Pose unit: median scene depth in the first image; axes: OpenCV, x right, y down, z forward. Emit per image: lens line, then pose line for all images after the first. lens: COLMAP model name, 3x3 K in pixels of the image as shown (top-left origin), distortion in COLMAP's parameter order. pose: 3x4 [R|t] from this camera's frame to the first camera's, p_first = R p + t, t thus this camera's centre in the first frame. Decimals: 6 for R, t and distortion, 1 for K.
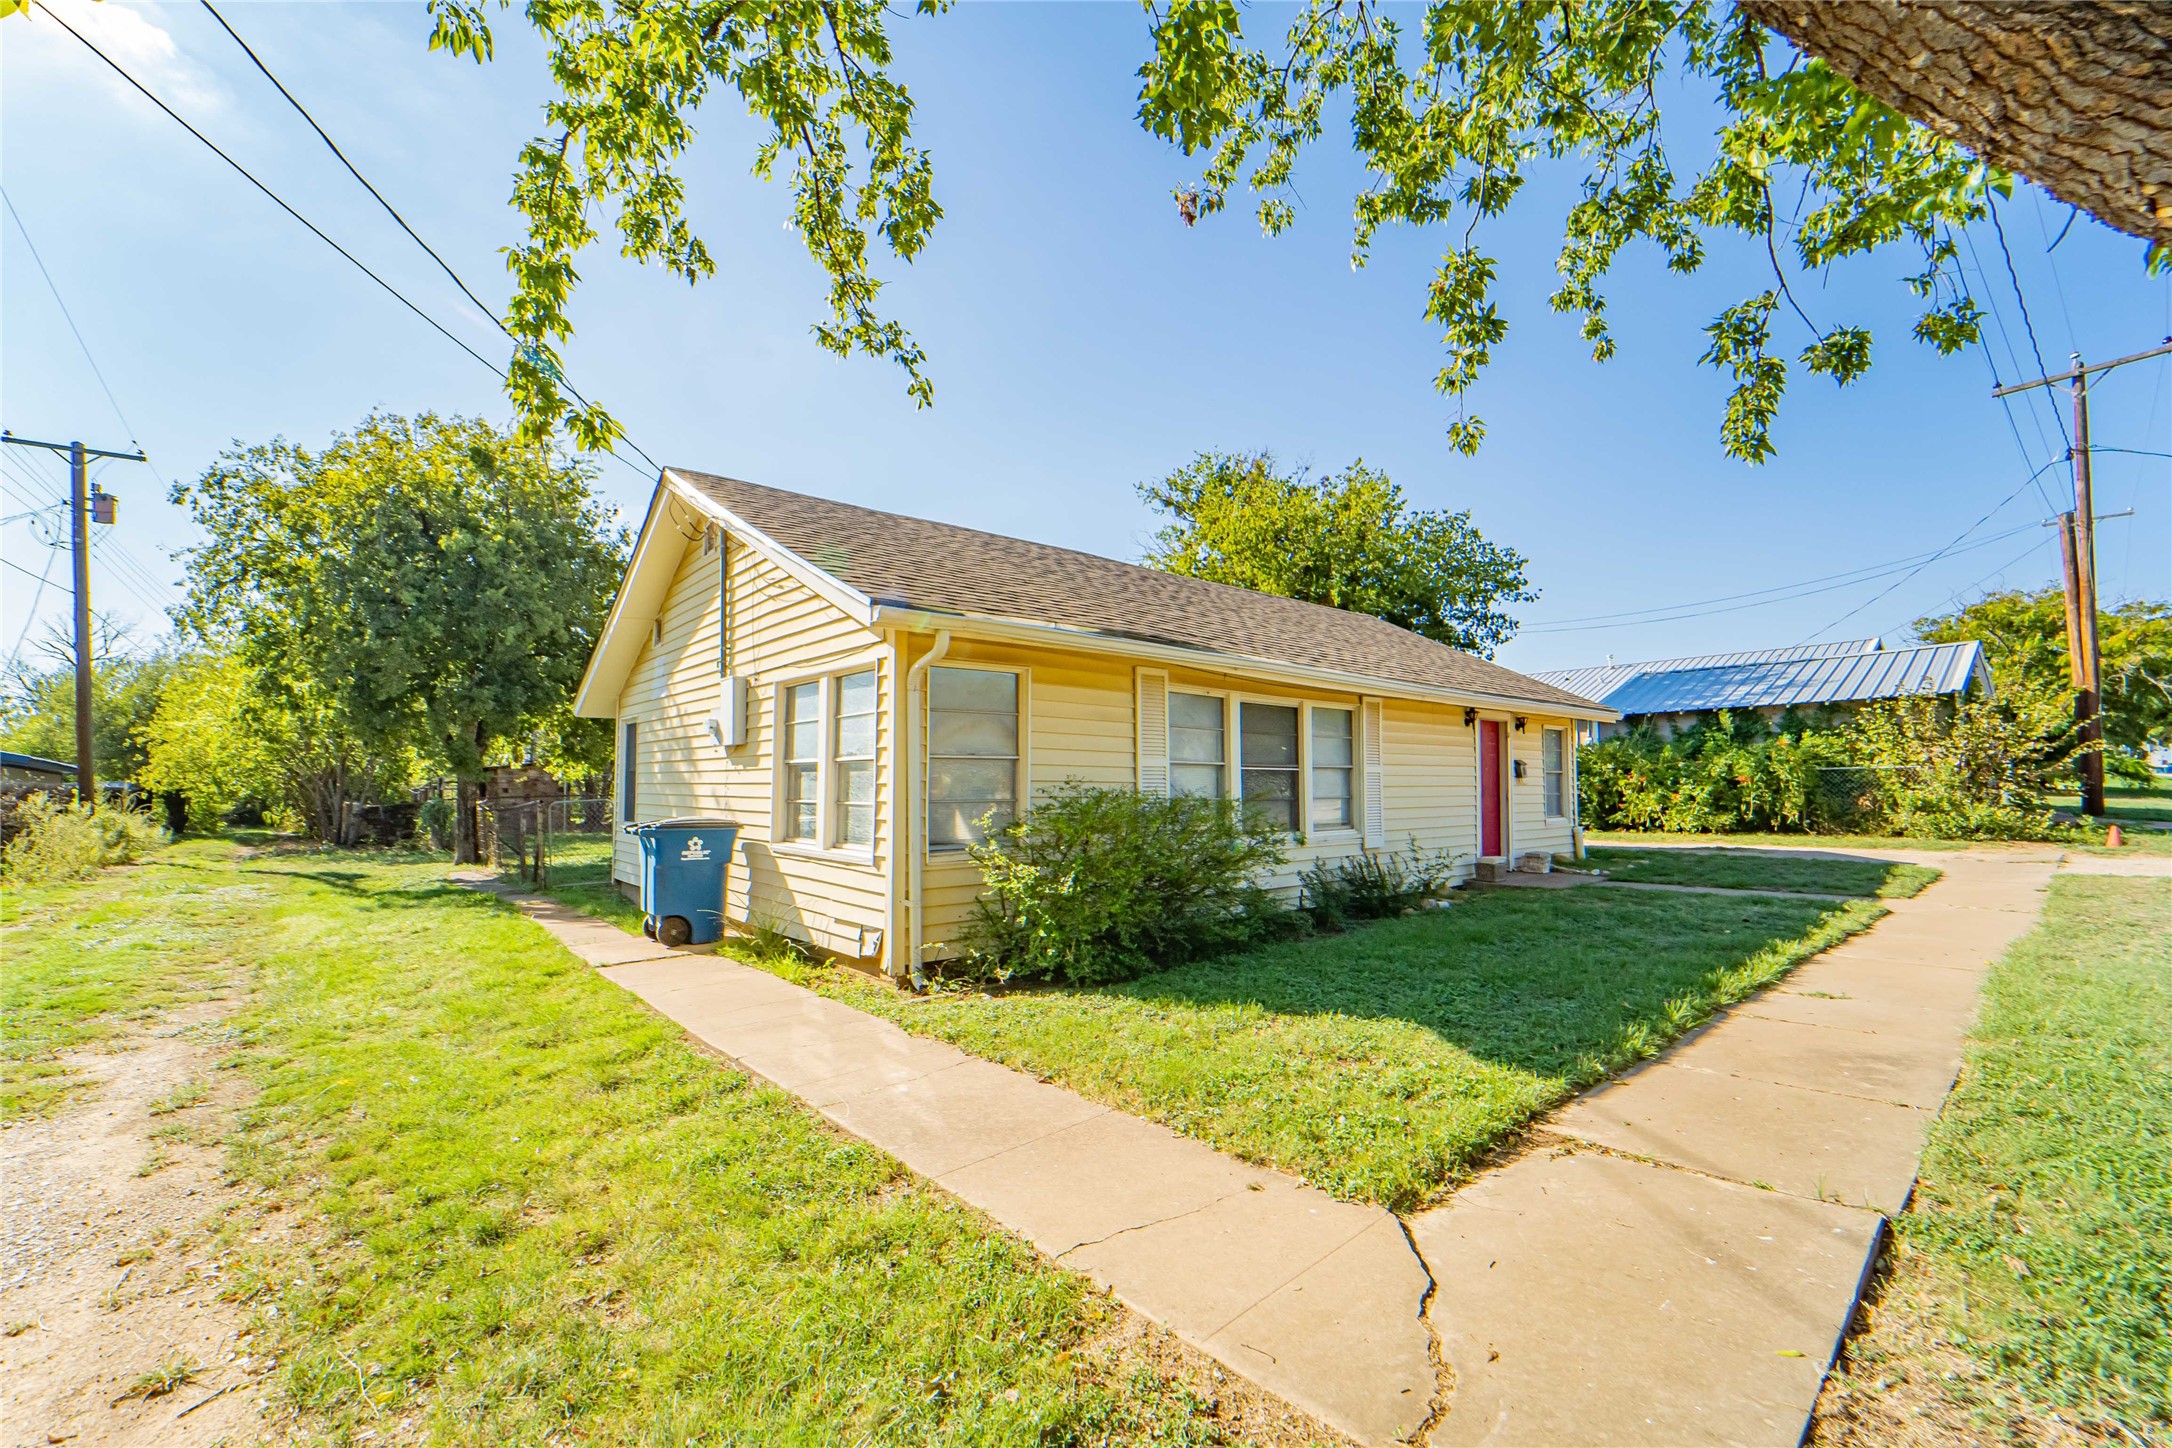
lens RADIAL K [[922.8, 0, 1086.0], [0, 922.8, 724.0], [0, 0, 1]] dist [-0.010152, 0.000047]
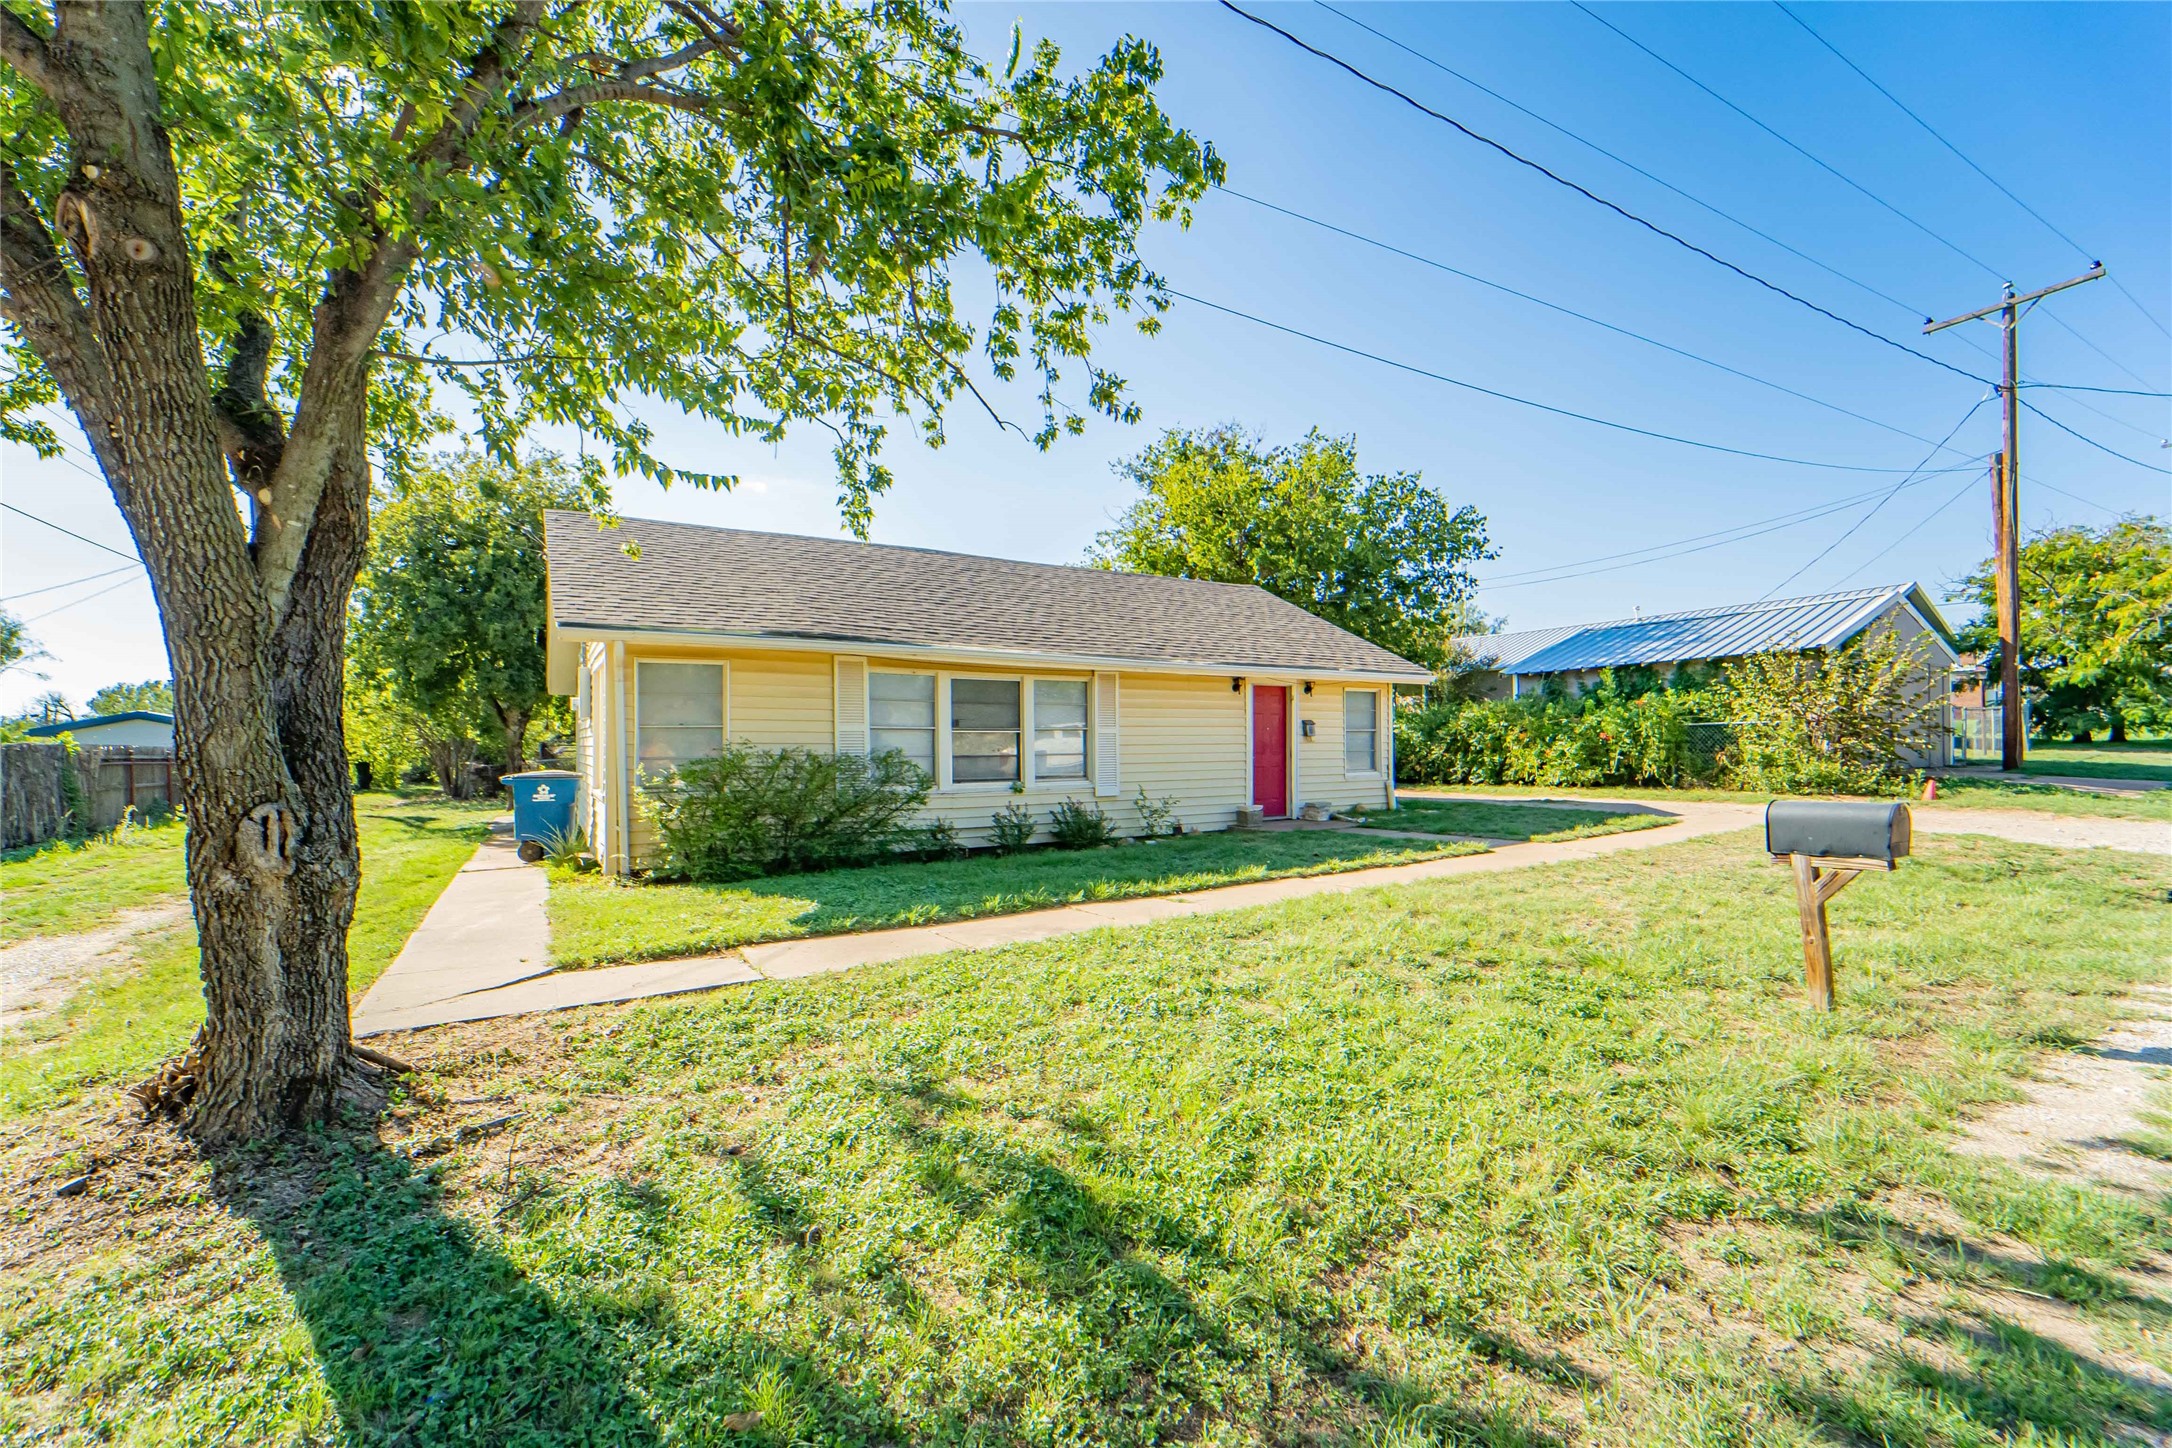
lens RADIAL K [[934.4, 0, 1092.3], [0, 934.4, 730.5], [0, 0, 1]] dist [0.000615, 0.000019]
pose [[0.988069, -0.008272, -0.153792, 0.298093], [0.016367, 0.998542, 0.051443, -0.008872], [0.153143, -0.053346, 0.986763, -0.127781]]
